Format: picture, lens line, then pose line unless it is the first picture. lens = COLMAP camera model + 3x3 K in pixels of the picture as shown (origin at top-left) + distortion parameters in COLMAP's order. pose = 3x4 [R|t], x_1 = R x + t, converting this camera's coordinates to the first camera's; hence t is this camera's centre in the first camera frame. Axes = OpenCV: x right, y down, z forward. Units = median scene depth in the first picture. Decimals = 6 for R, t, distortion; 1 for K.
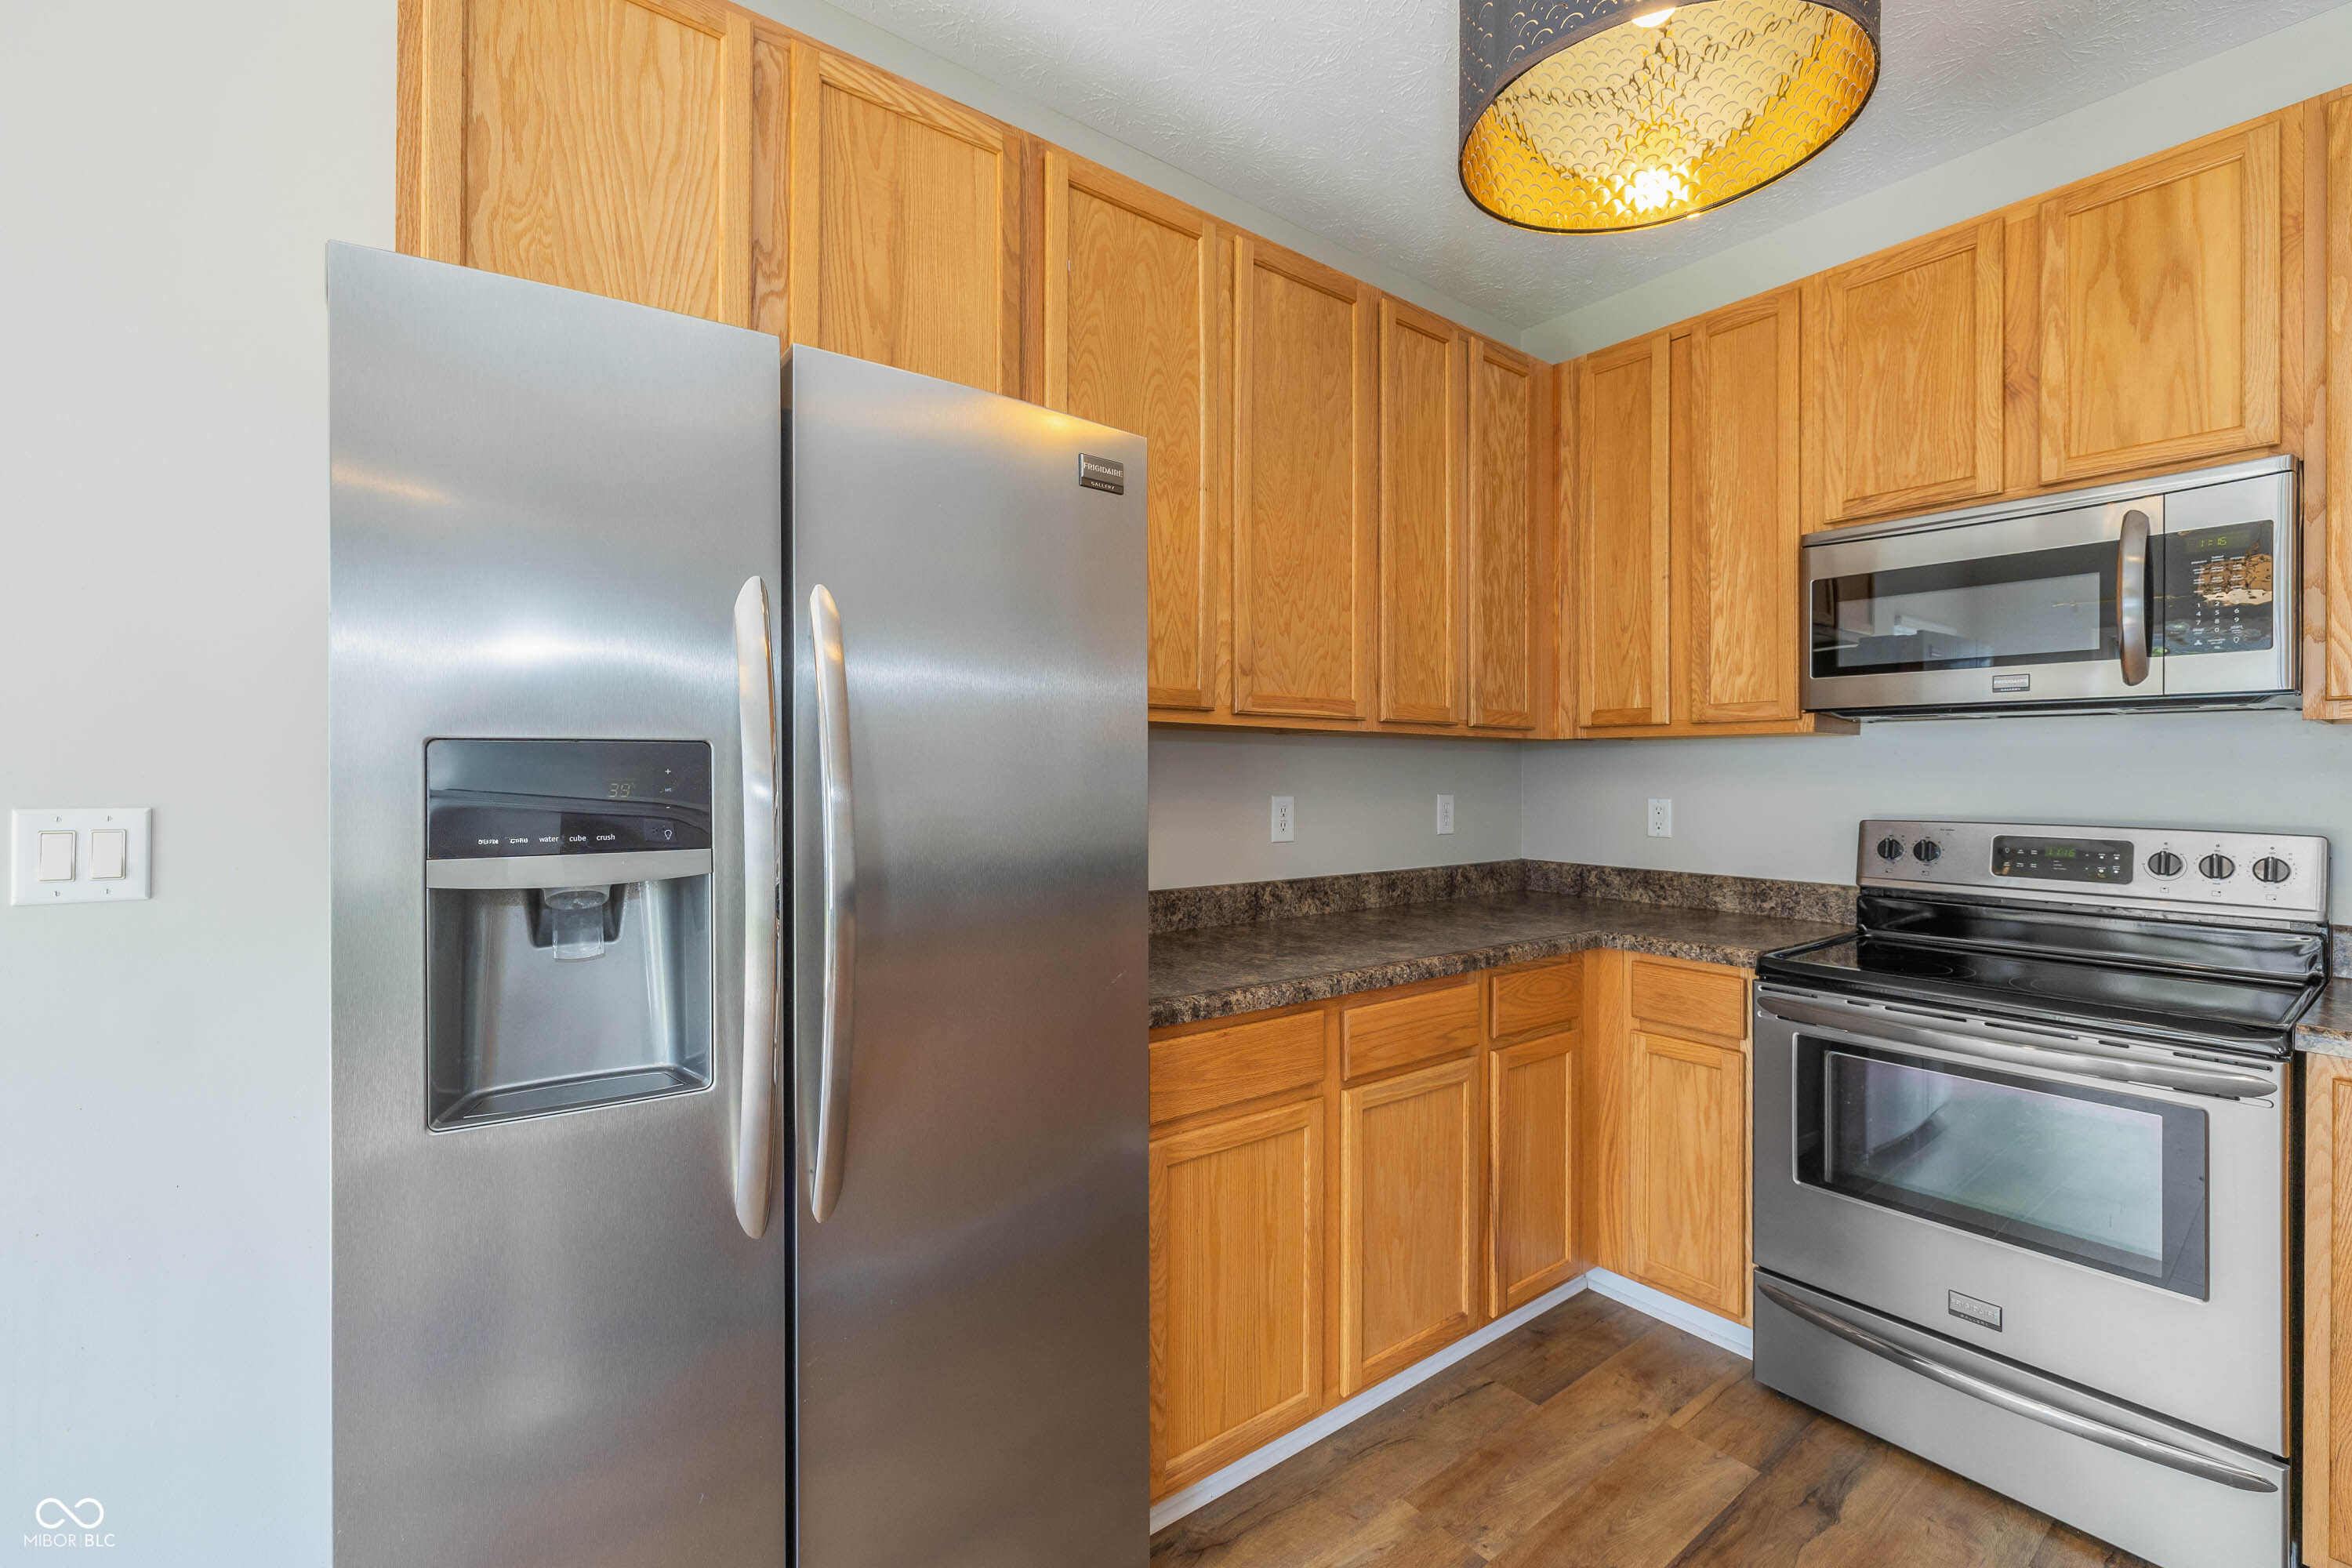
lens RADIAL K [[1000.8, 0, 1184.3], [0, 1000.8, 772.5], [0, 0, 1]] dist [-0.001428, 0.000324]
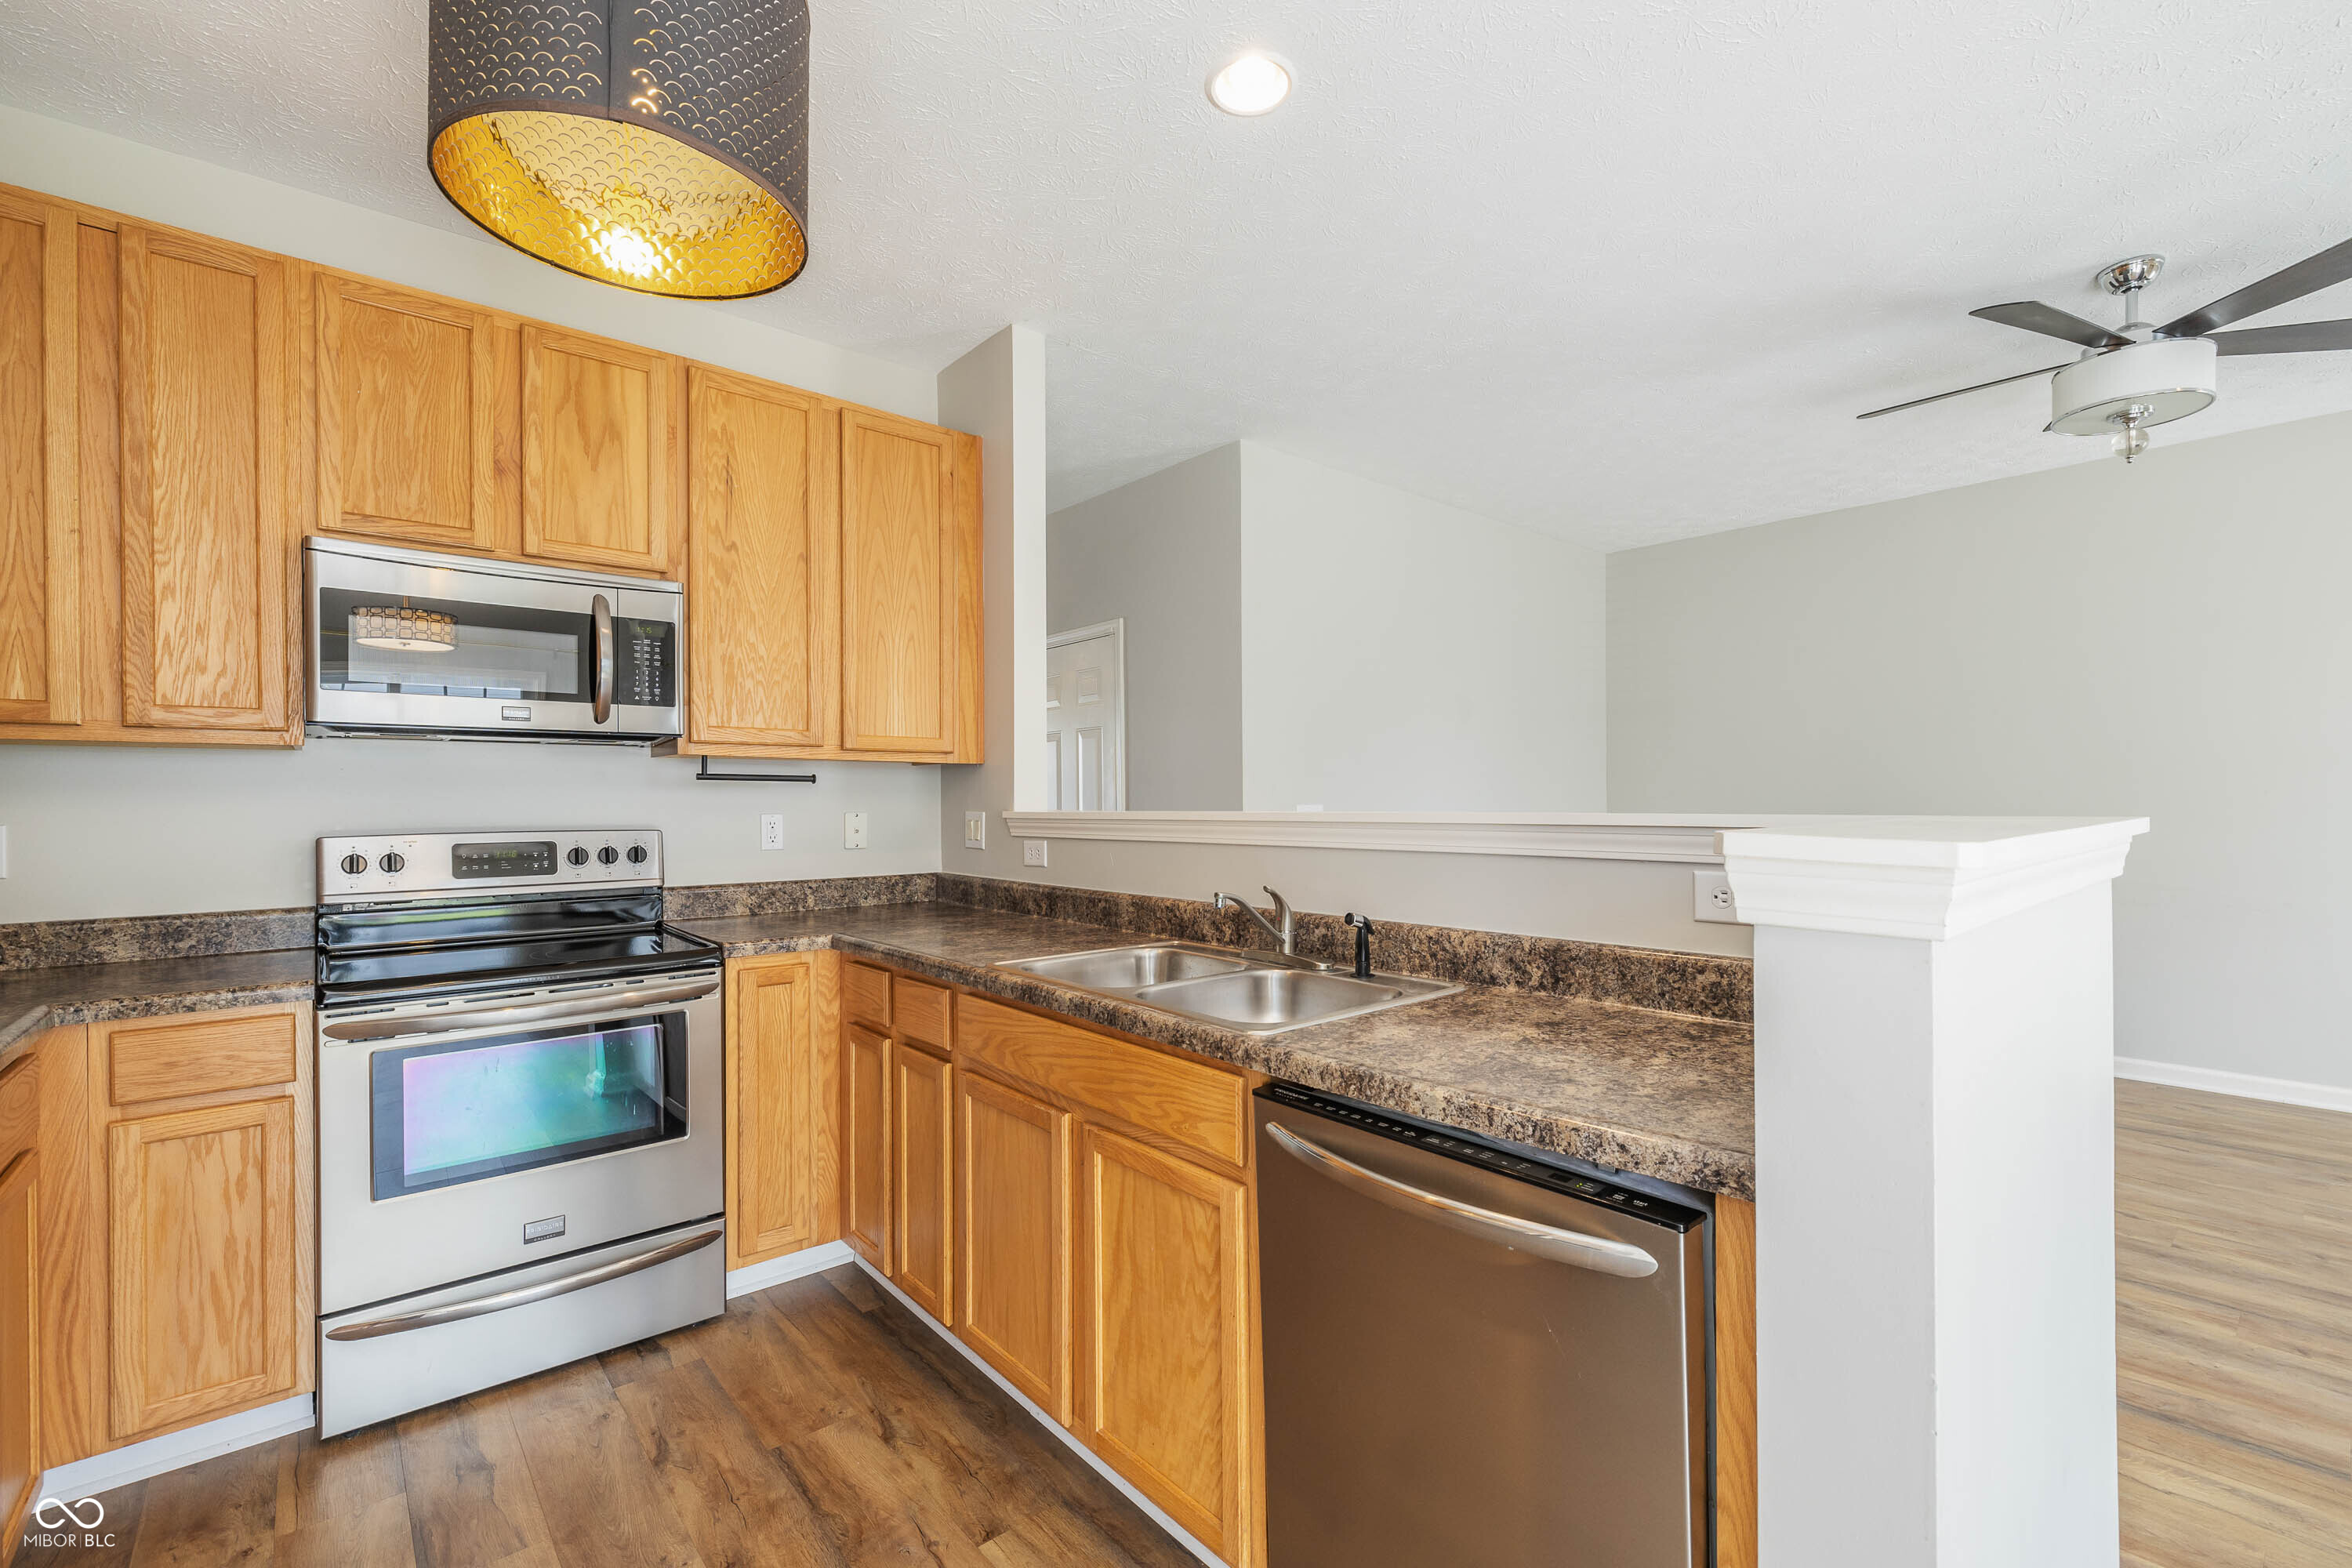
lens RADIAL K [[1006.5, 0, 1165.5], [0, 1006.5, 796.5], [0, 0, 1]] dist [0.000269, 0.000452]
pose [[-0.037874, -0.001659, 0.999281, -0.390376], [0.006220, 0.999979, 0.001896, 0.012581], [-0.999263, 0.006287, -0.037863, 0.249264]]
